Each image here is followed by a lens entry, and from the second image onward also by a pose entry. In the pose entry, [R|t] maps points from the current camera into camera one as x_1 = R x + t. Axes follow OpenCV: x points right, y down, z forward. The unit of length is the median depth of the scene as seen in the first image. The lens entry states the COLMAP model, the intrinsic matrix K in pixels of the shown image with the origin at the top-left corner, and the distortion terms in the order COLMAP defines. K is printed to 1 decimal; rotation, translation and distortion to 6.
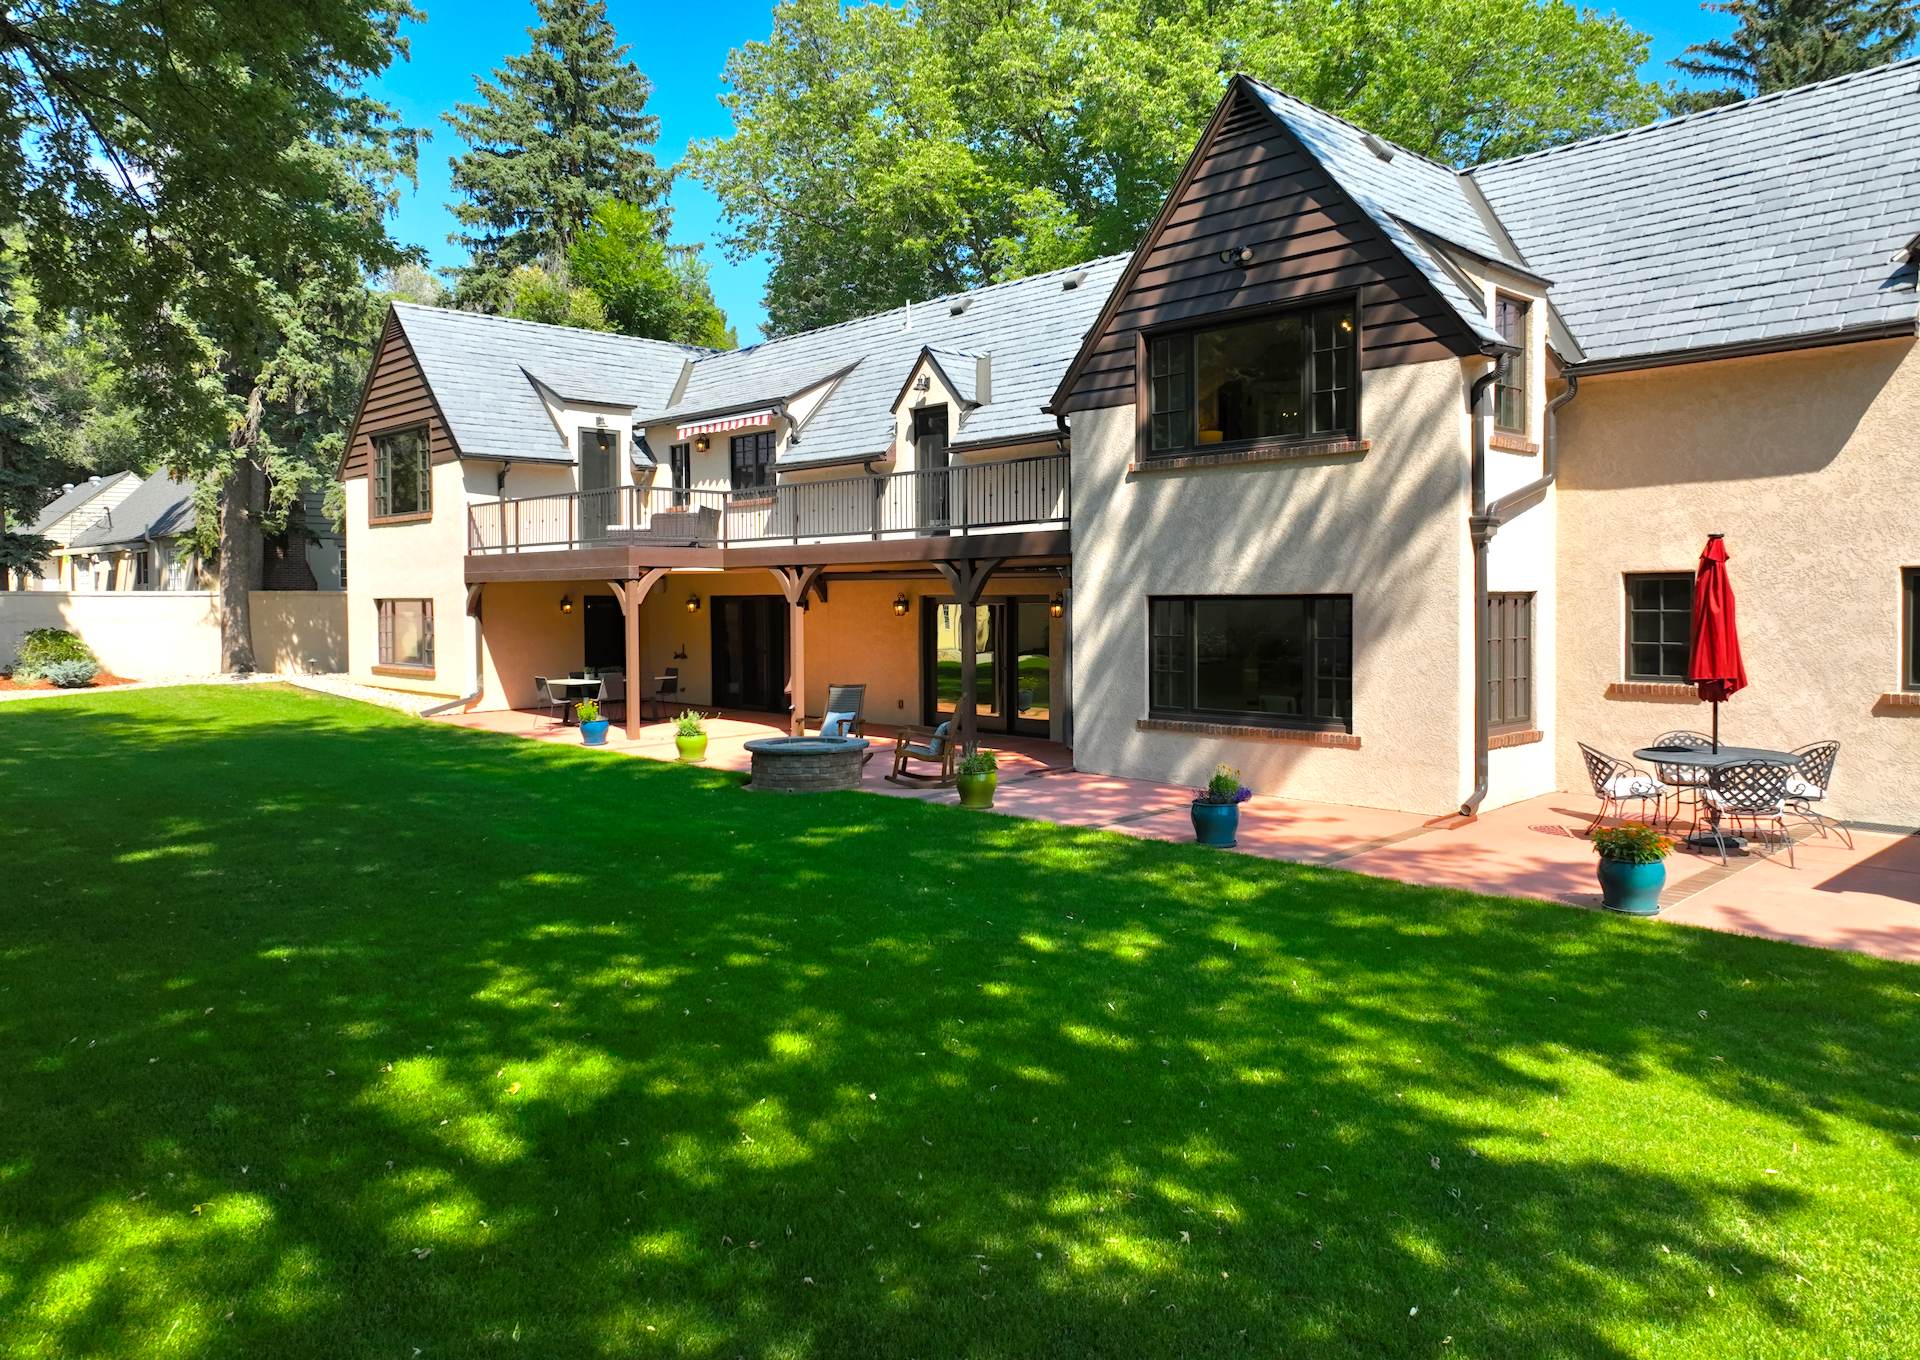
lens RADIAL K [[1335.2, 0, 960.0], [0, 1335.2, 680.0], [0, 0, 1]] dist [-0.009074, 0.024888]
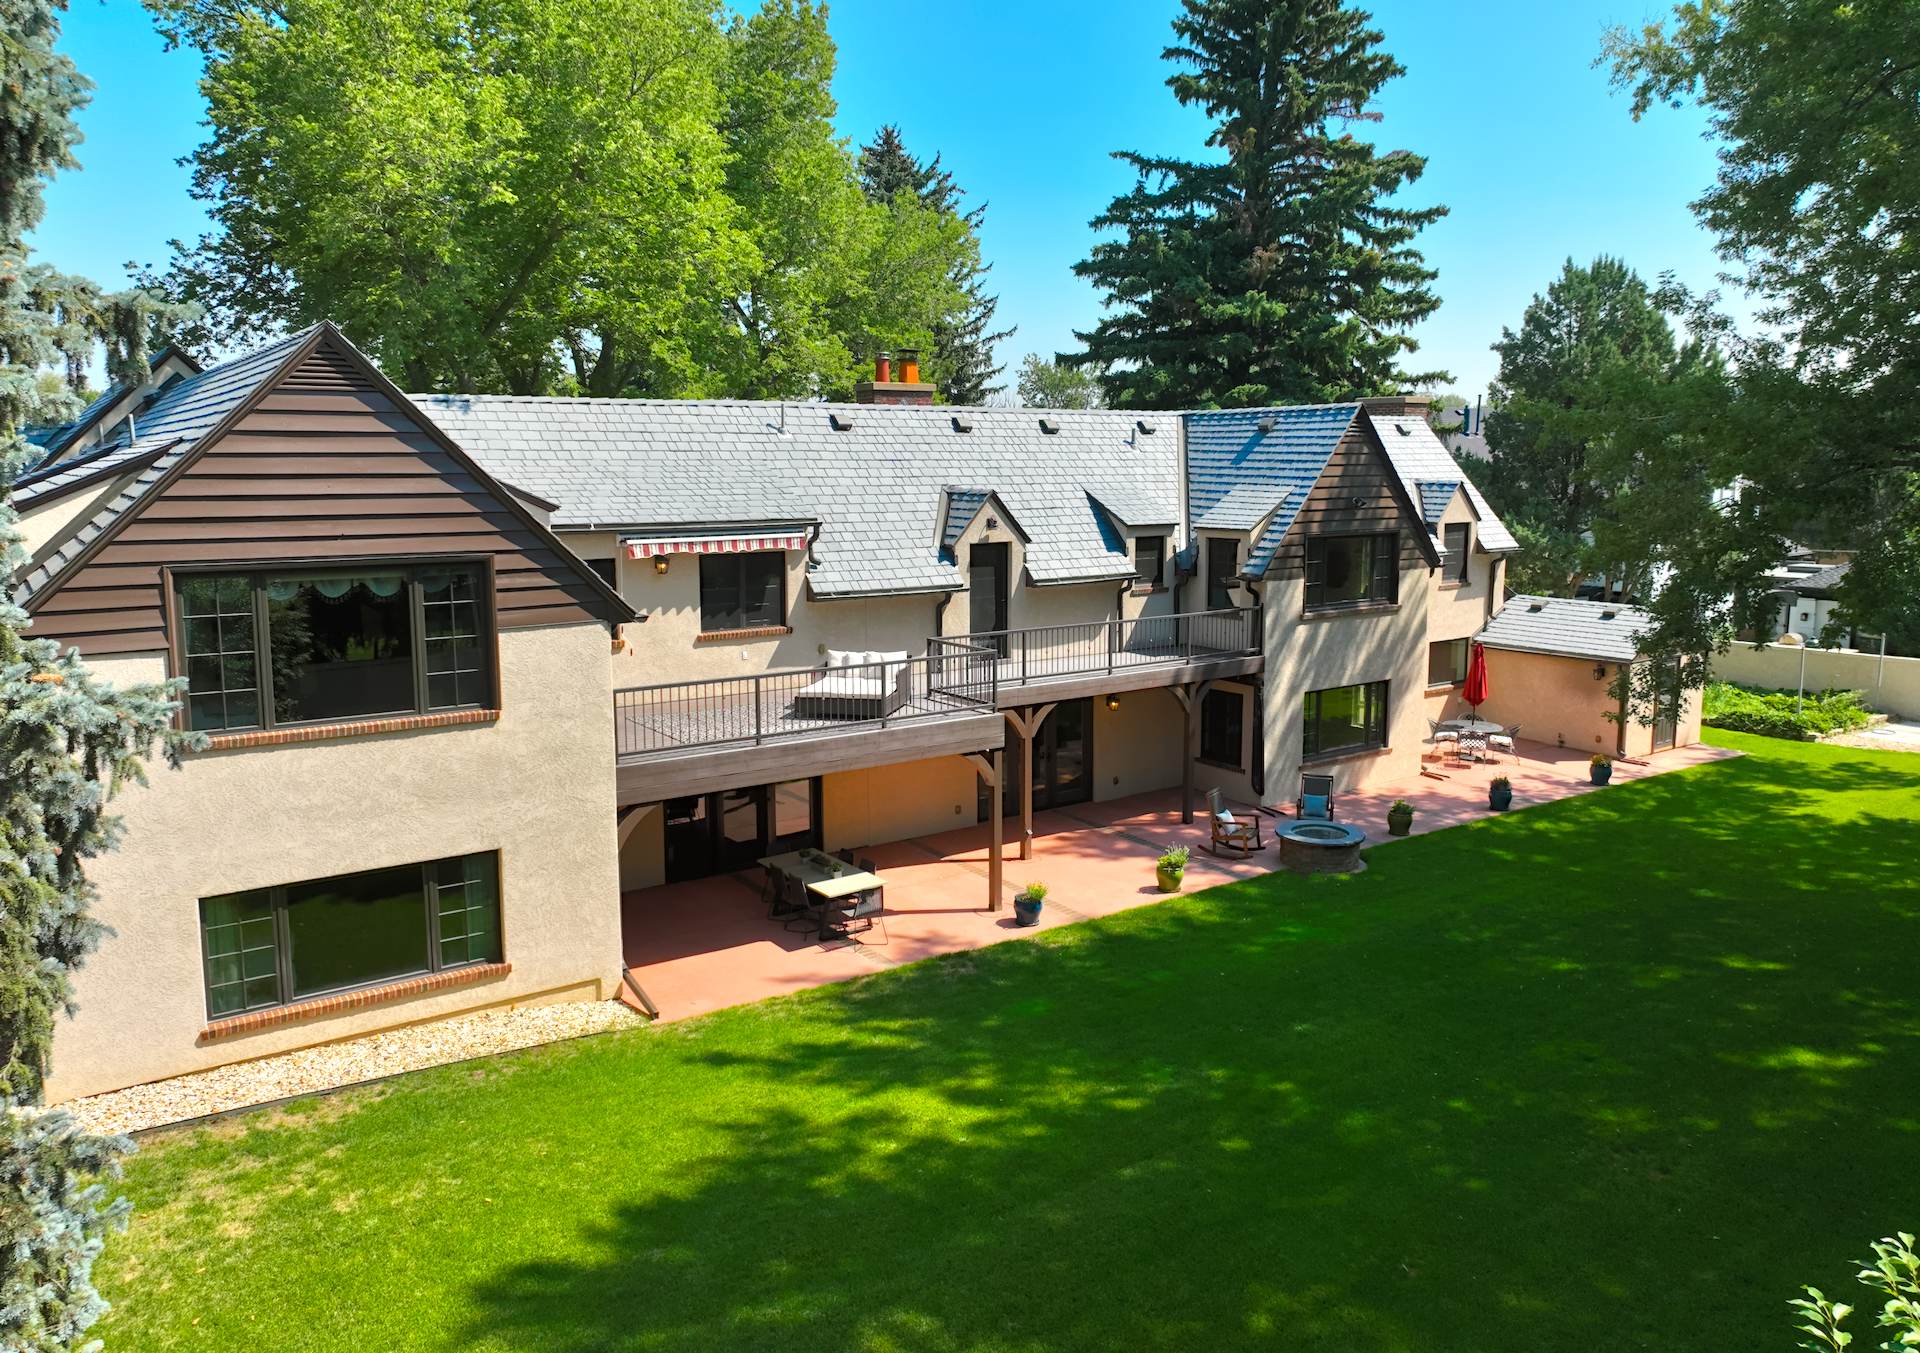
lens RADIAL K [[1335.2, 0, 960.0], [0, 1335.2, 676.5], [0, 0, 1]] dist [-0.009074, 0.024888]
pose [[0.121687, -0.150856, 0.981038, -1.192238], [0.070125, 0.987220, 0.143108, -0.266785], [-0.990088, 0.051381, 0.130711, 0.918092]]
